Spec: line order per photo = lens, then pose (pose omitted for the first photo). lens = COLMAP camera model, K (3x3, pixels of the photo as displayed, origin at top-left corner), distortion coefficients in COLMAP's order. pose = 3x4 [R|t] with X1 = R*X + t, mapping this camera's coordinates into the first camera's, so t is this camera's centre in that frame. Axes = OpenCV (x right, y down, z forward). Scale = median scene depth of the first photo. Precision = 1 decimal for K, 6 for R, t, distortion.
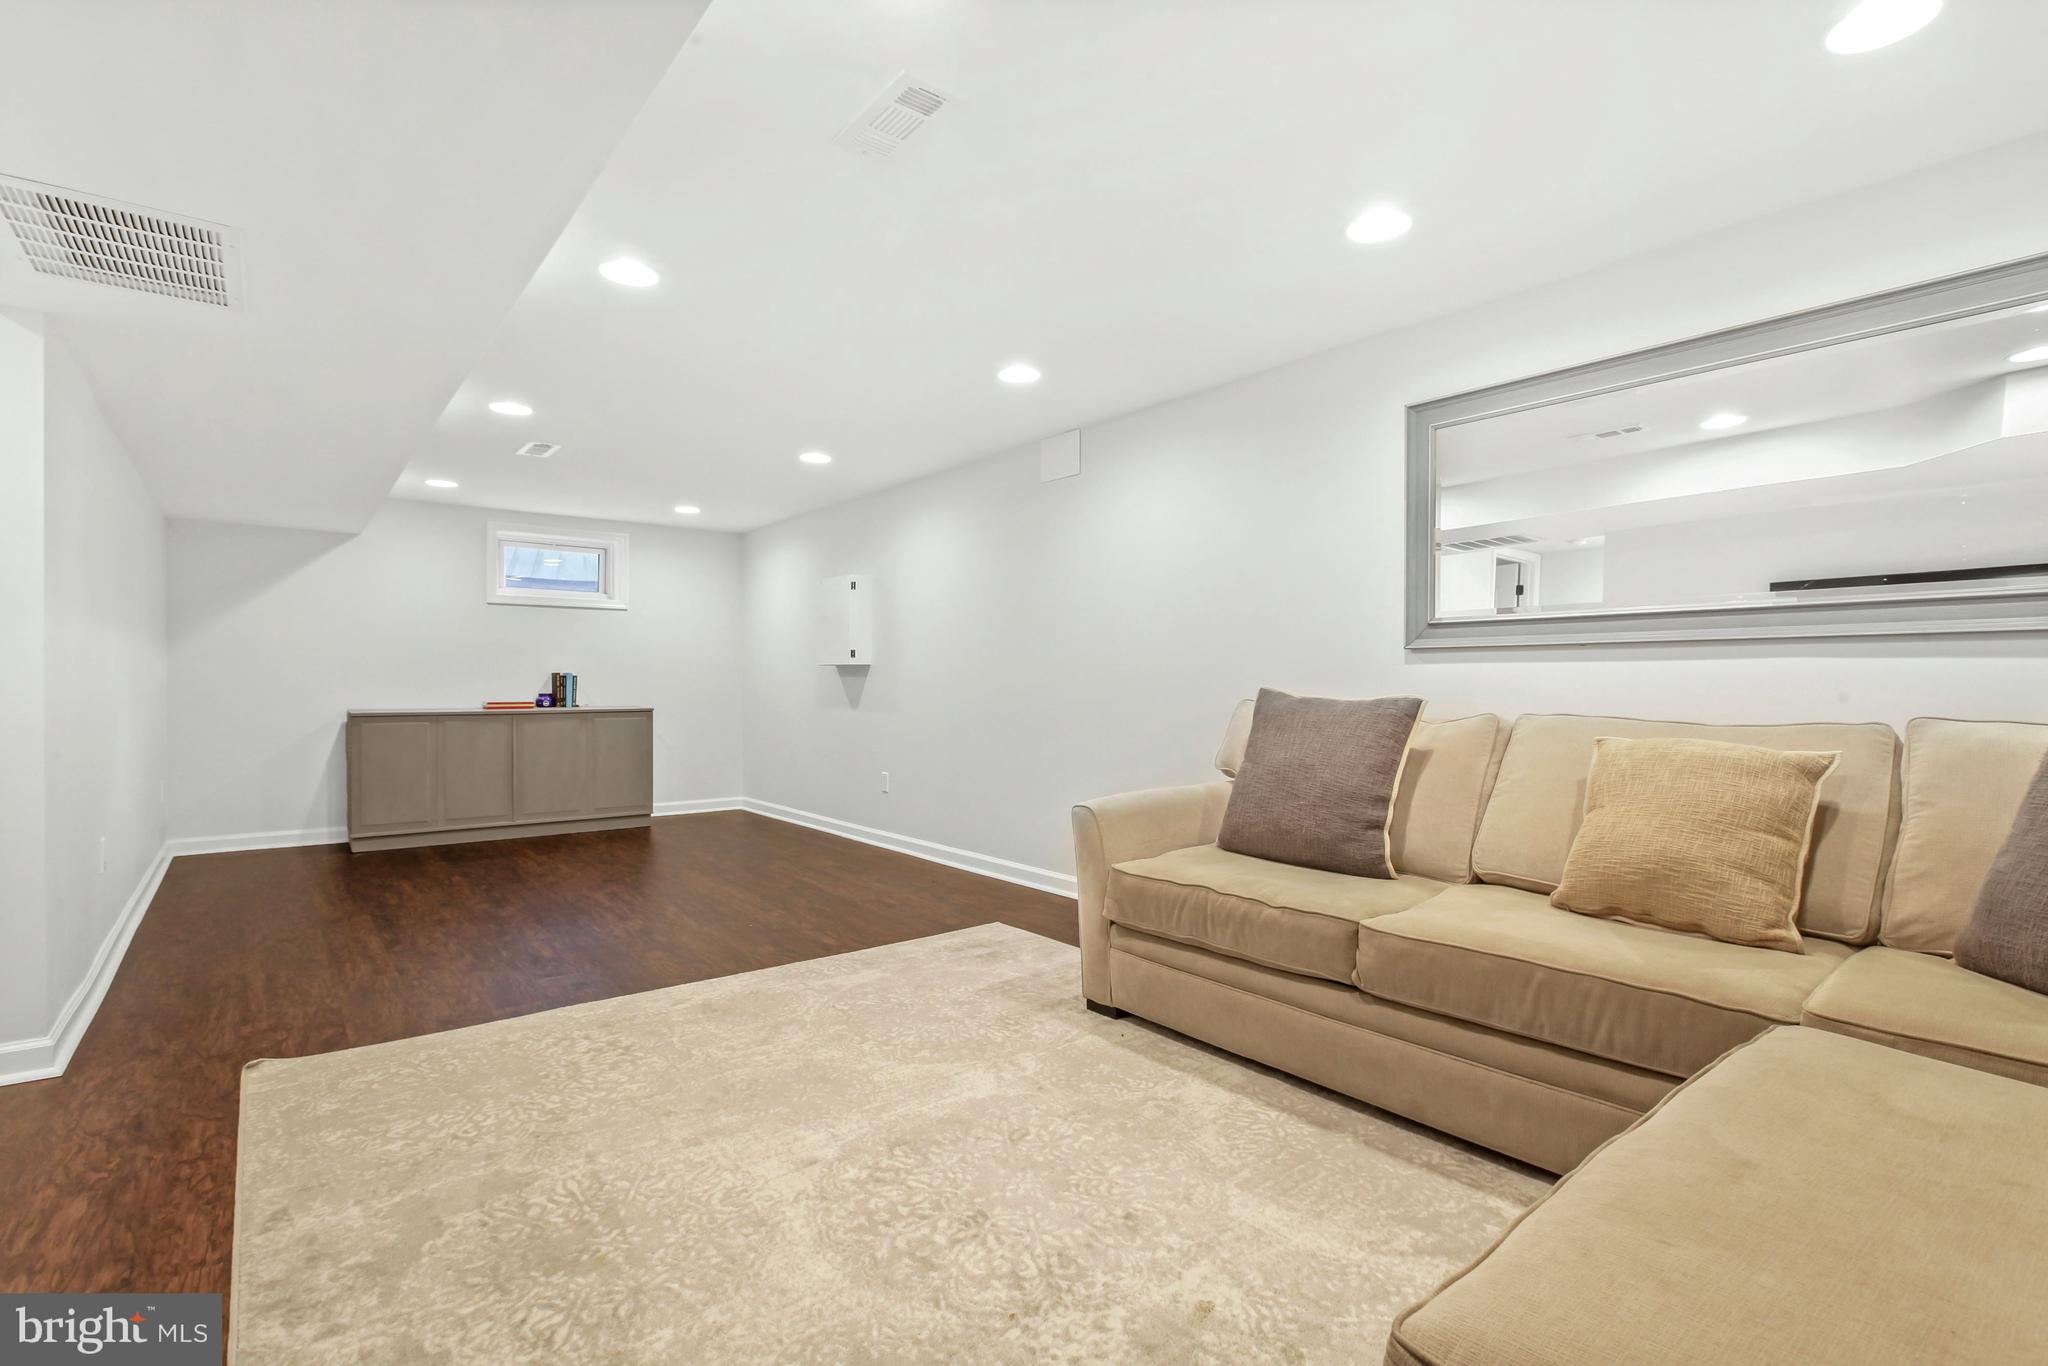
lens RADIAL K [[984.5, 0, 1022.7], [0, 984.5, 672.8], [0, 0, 1]] dist [0.005461, 0.000547]
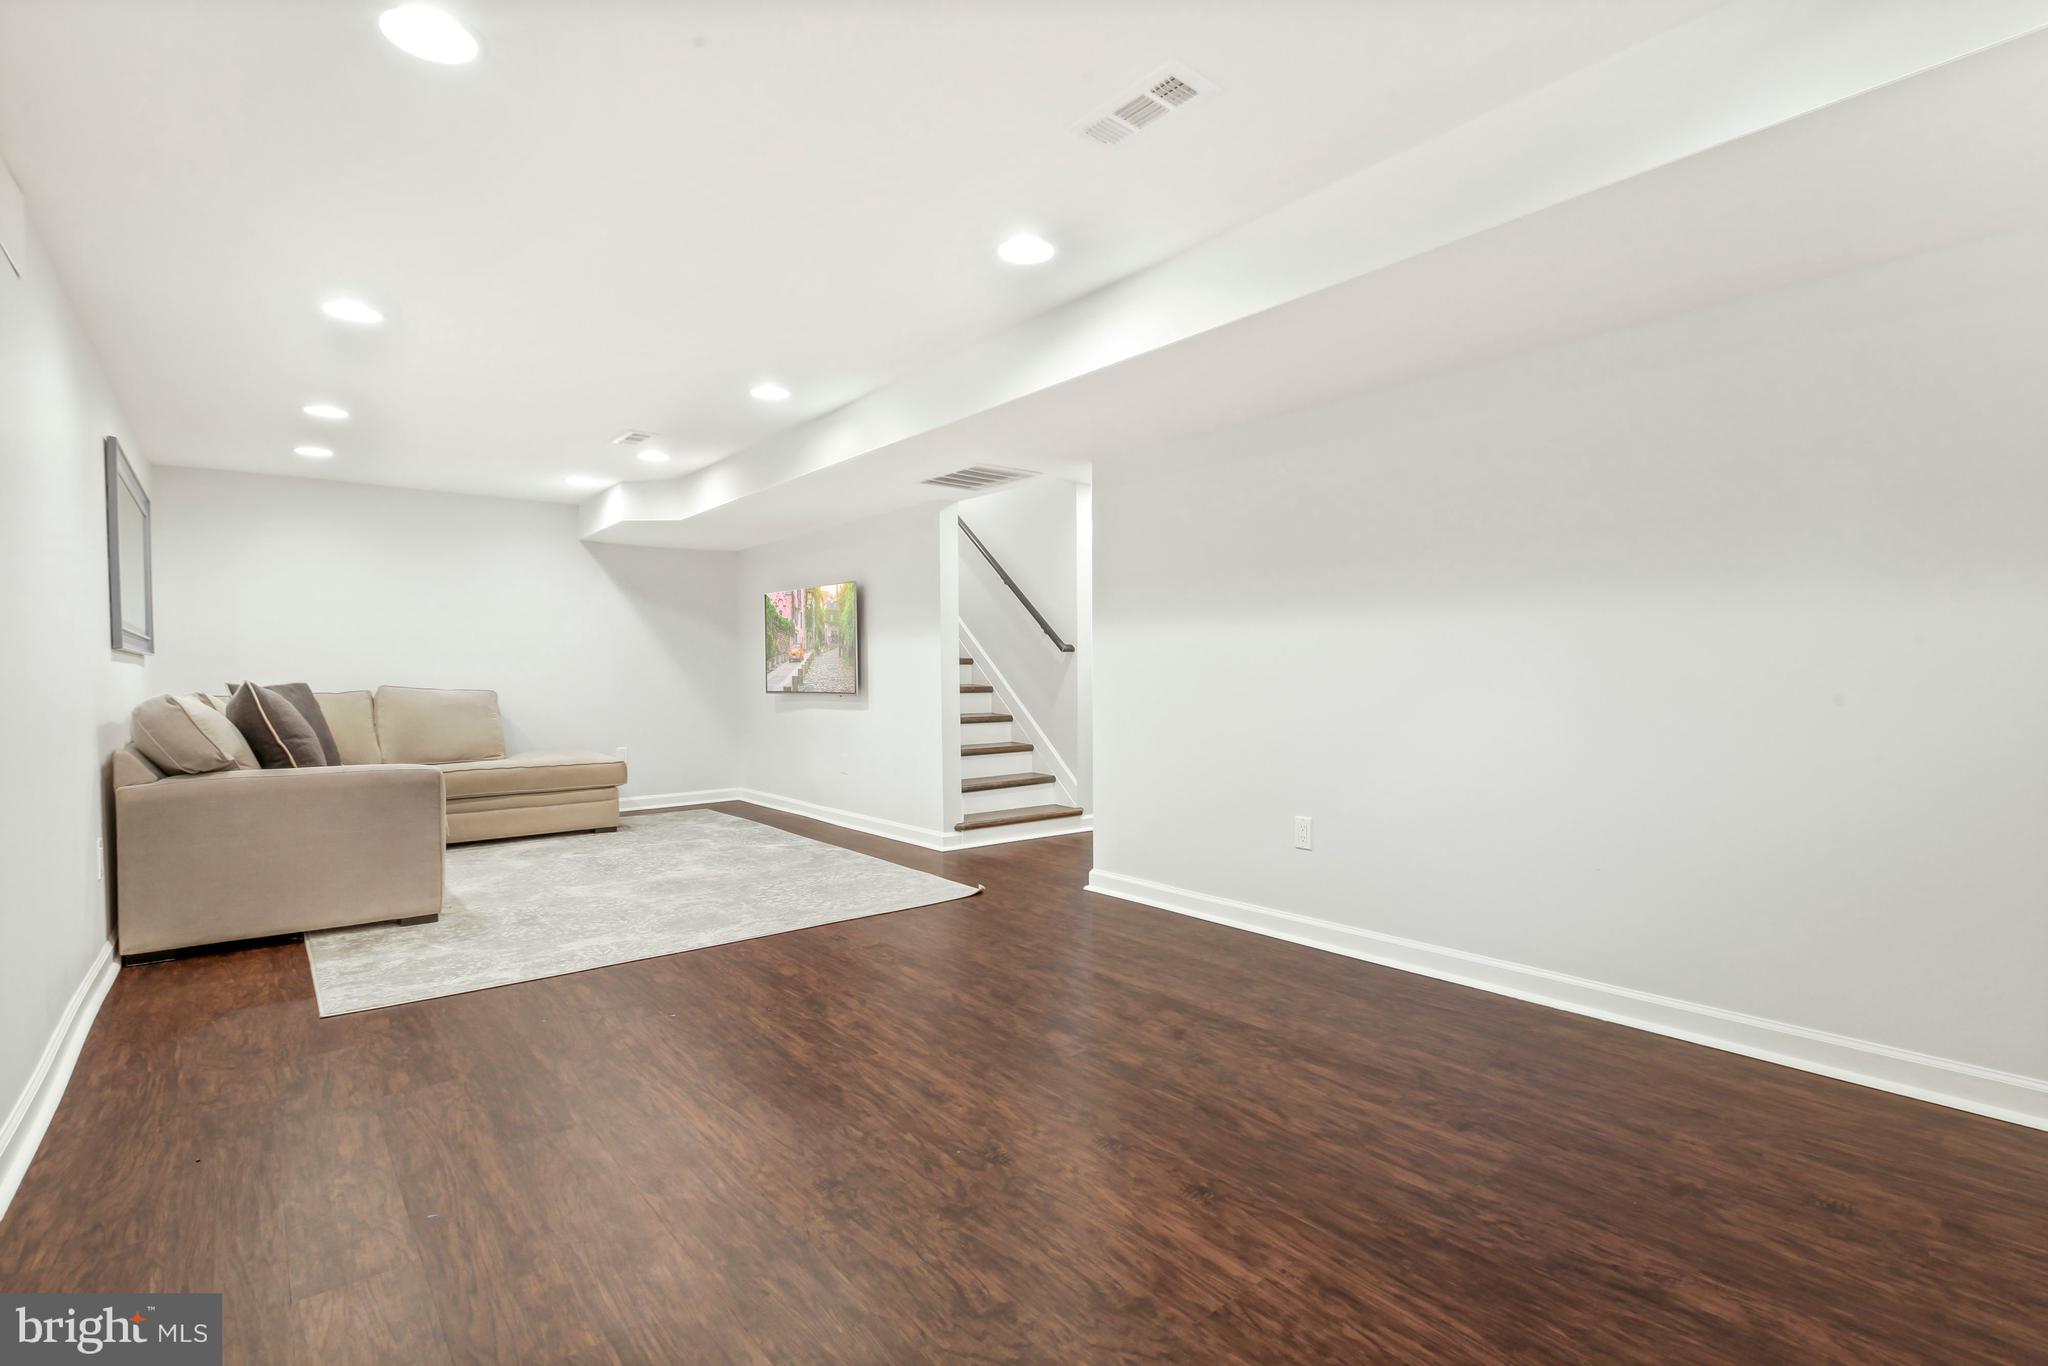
lens RADIAL K [[984.5, 0, 1022.9], [0, 984.5, 697.8], [0, 0, 1]] dist [0.005461, 0.000547]
pose [[-0.999924, 0.010094, -0.007073, -0.643244], [0.009902, 0.999596, 0.026642, 0.012885], [0.007339, 0.026570, -0.999620, 2.089912]]
